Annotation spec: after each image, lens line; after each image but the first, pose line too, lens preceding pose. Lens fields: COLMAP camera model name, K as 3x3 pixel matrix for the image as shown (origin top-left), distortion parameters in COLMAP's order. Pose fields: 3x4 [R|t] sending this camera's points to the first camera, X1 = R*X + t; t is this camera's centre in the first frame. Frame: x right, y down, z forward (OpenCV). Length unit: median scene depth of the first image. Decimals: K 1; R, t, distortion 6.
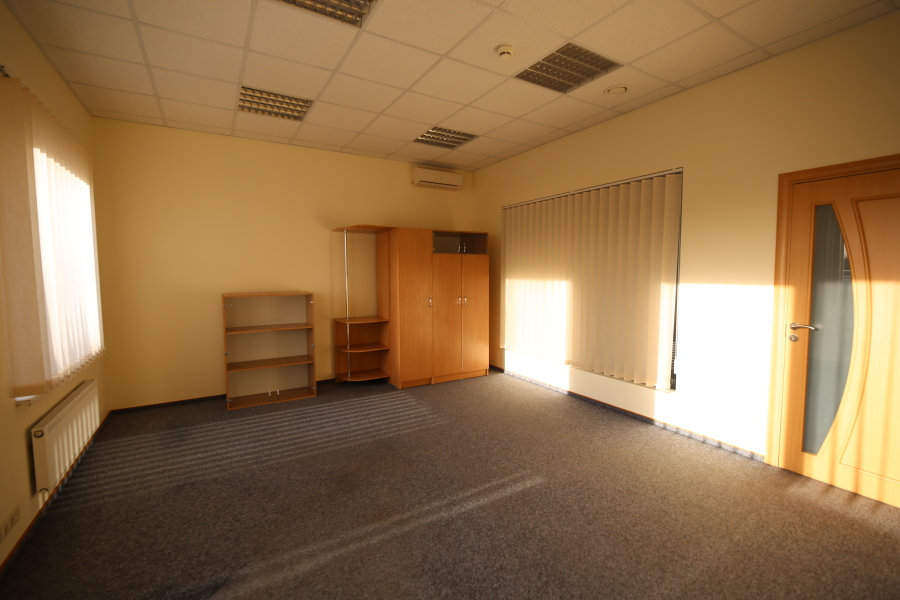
lens RADIAL K [[394.6, 0, 449.1], [0, 394.6, 294.3], [0, 0, 1]] dist [-0.002440, -0.000409]
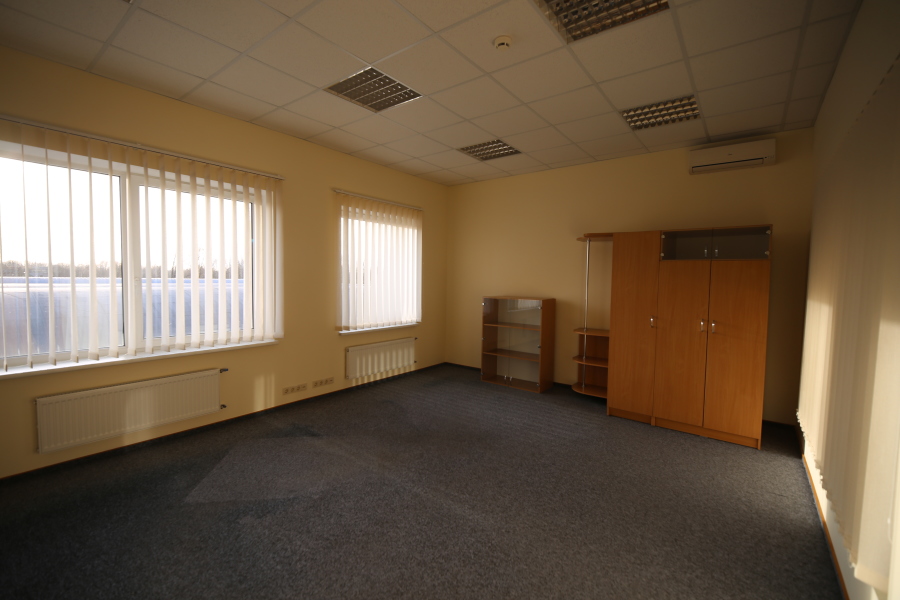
lens RADIAL K [[388.6, 0, 447.7], [0, 388.6, 297.8], [0, 0, 1]] dist [-0.001146, -0.000220]
pose [[0.357869, 0.055161, -0.932141, 0.547585], [-0.075092, 0.996721, 0.030153, -0.021416], [0.930748, 0.059206, 0.360837, 0.334535]]
